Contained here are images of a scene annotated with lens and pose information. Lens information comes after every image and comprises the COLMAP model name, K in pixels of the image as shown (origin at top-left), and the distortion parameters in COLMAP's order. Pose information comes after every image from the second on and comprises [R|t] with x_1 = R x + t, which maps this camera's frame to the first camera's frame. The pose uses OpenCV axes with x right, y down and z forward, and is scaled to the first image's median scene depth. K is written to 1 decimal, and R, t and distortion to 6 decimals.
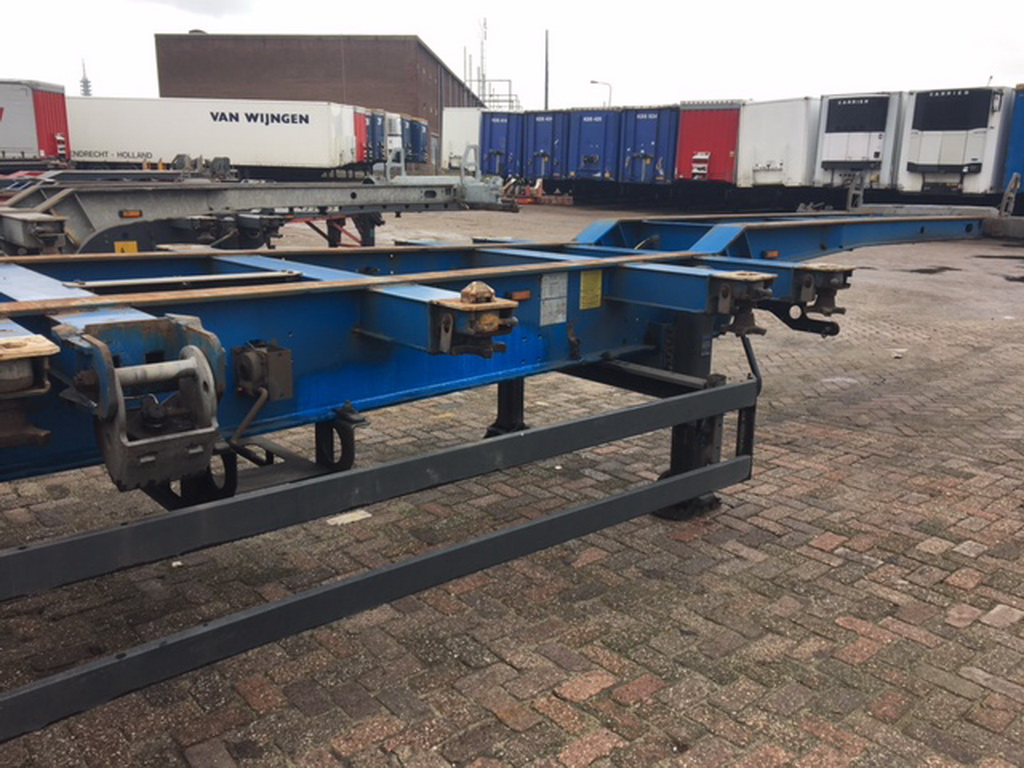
lens RADIAL K [[871.4, 0, 512.0], [0, 871.4, 384.0], [0, 0, 1]] dist [0.078241, -0.114330]
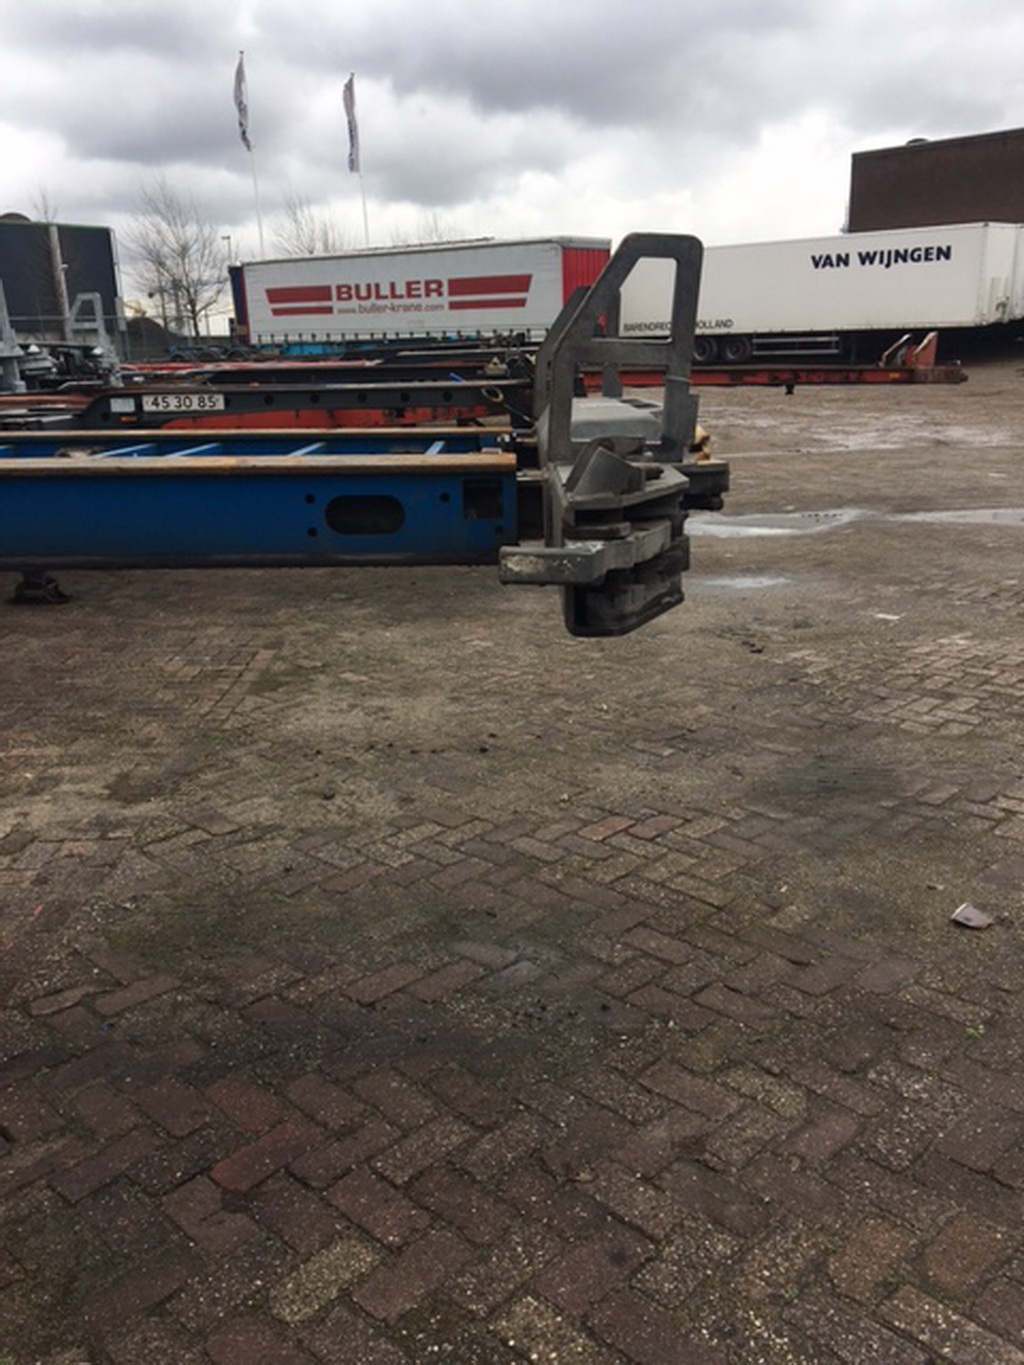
lens RADIAL K [[1142.0, 0, 508.7], [0, 1142.0, 687.3], [0, 0, 1]] dist [0.091460, -0.138360]
pose [[0.756351, 0.151748, -0.636322, 0.147705], [-0.116913, 0.988418, 0.096749, -0.033551], [0.643634, 0.001218, 0.765332, 0.163007]]
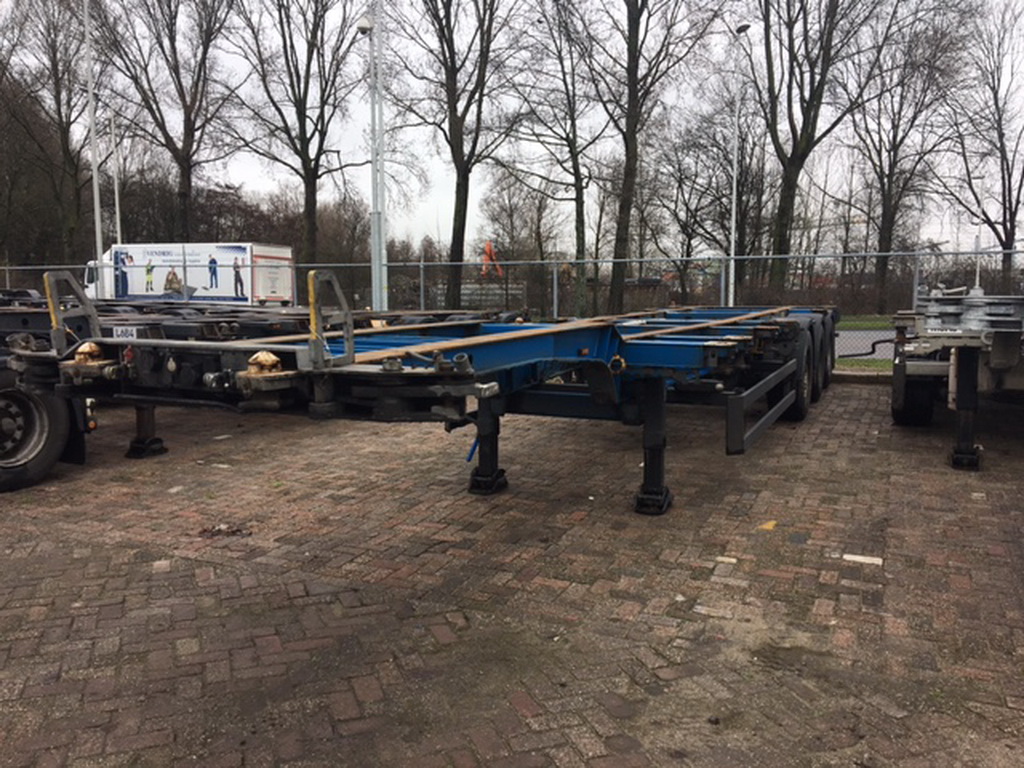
lens RADIAL K [[856.7, 0, 515.1], [0, 856.7, 381.7], [0, 0, 1]] dist [0.091460, -0.138360]
pose [[-0.909483, 0.035929, -0.414186, 0.111437], [-0.104400, 0.944598, 0.311185, -0.075123], [0.402419, 0.326258, -0.855344, 0.321785]]
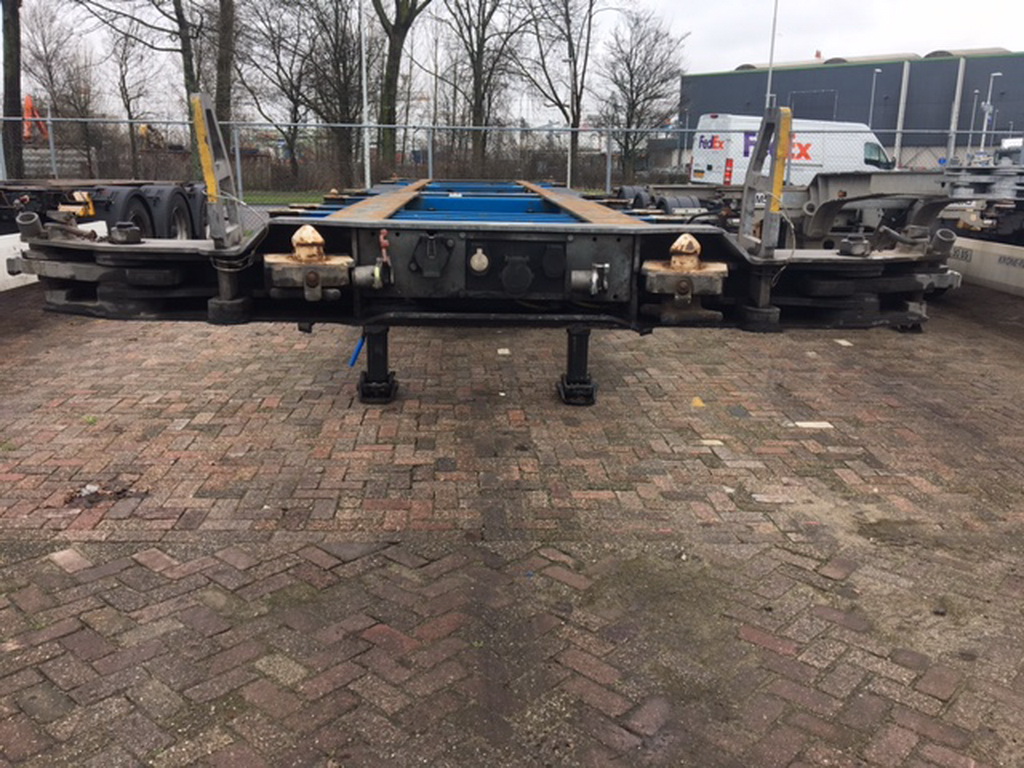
lens RADIAL K [[856.7, 0, 515.1], [0, 856.7, 381.7], [0, 0, 1]] dist [0.091460, -0.138360]
pose [[-0.614736, 0.172927, -0.769543, 0.152108], [-0.204521, 0.907349, 0.367272, -0.057401], [0.761755, 0.383162, -0.522413, 0.258855]]
